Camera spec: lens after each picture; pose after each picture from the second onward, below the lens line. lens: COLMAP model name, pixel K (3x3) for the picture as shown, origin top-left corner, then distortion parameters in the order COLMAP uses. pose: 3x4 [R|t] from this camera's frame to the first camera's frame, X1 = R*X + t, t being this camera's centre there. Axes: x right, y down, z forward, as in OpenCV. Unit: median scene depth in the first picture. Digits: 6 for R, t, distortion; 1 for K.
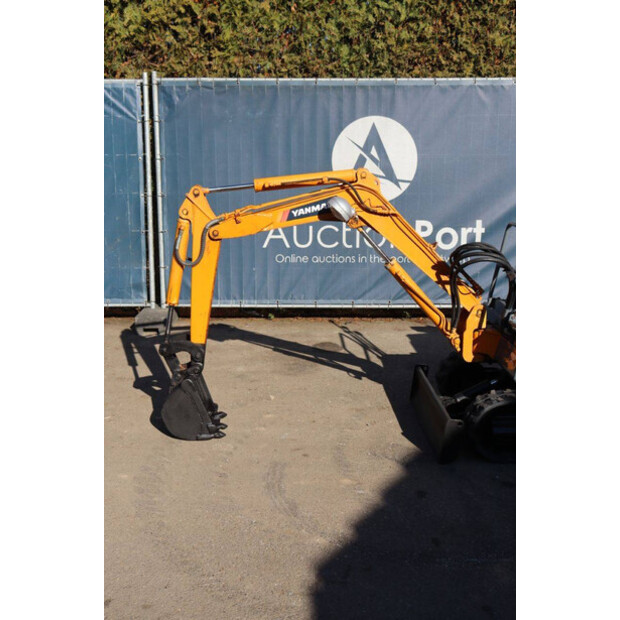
lens RADIAL K [[707.8, 0, 306.3], [0, 707.8, 308.9], [0, 0, 1]] dist [-0.017164, 0.000000]
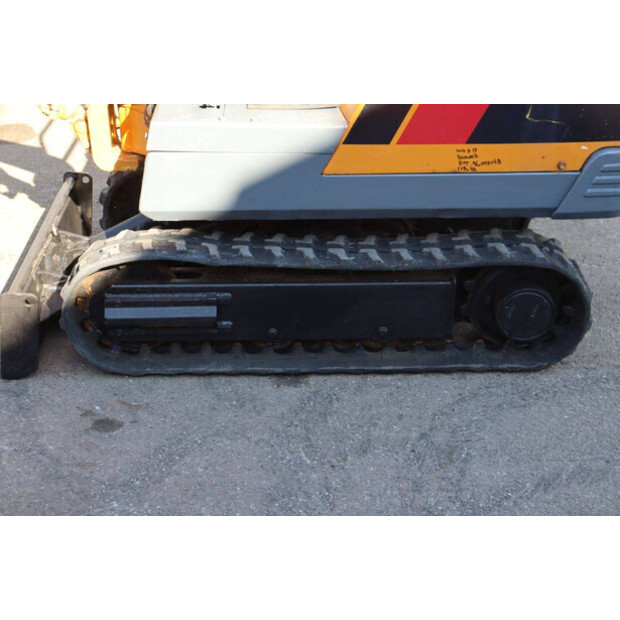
lens RADIAL K [[1057.9, 0, 309.1], [0, 1057.9, 291.0], [0, 0, 1]] dist [0.170118, 0.000000]
pose [[0.999987, -0.004865, -0.001455, 0.352333], [0.005061, 0.978230, 0.207463, 0.002812], [0.000414, -0.207468, 0.978242, 0.239898]]
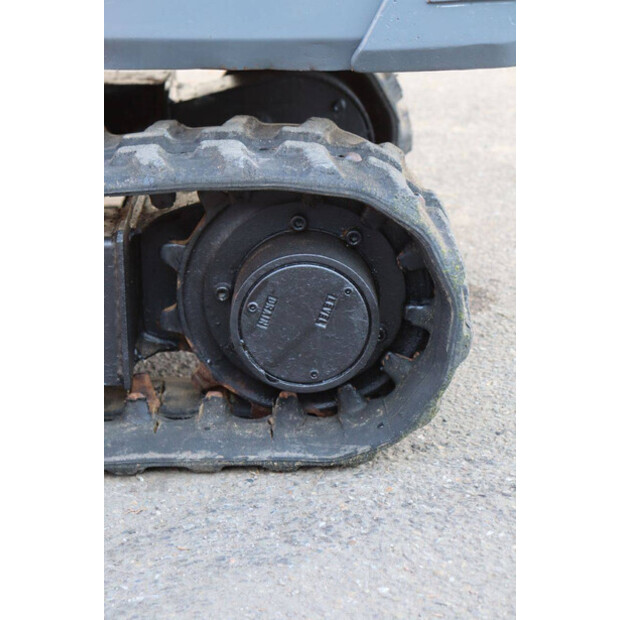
lens RADIAL K [[1265.3, 0, 308.5], [0, 1265.3, 303.7], [0, 0, 1]] dist [0.276376, 0.000000]
pose [[0.999926, -0.011457, -0.004086, 0.484957], [0.011914, 0.990190, 0.139220, 0.104674], [0.002450, -0.139258, 0.990253, 0.568500]]
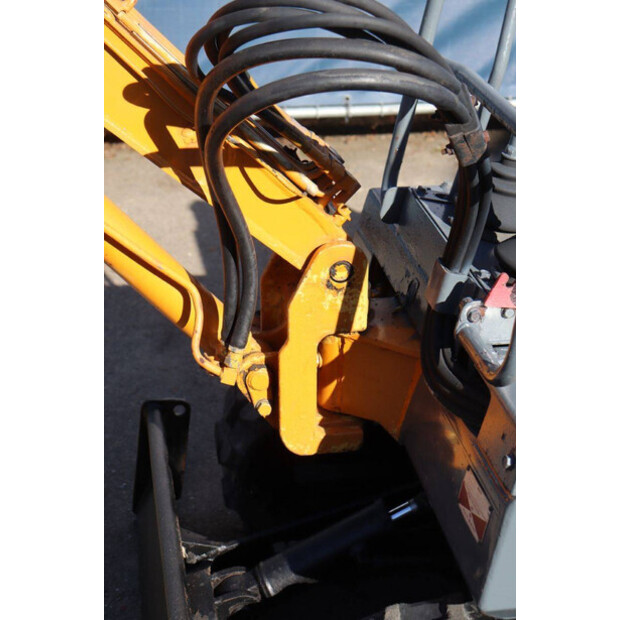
lens RADIAL K [[1194.9, 0, 306.9], [0, 1194.9, 308.2], [0, 0, 1]] dist [0.292587, 0.000000]
pose [[0.988382, -0.052181, 0.142754, 0.162311], [0.017763, 0.972441, 0.232472, -0.074473], [-0.150950, -0.227235, 0.962070, 0.561436]]
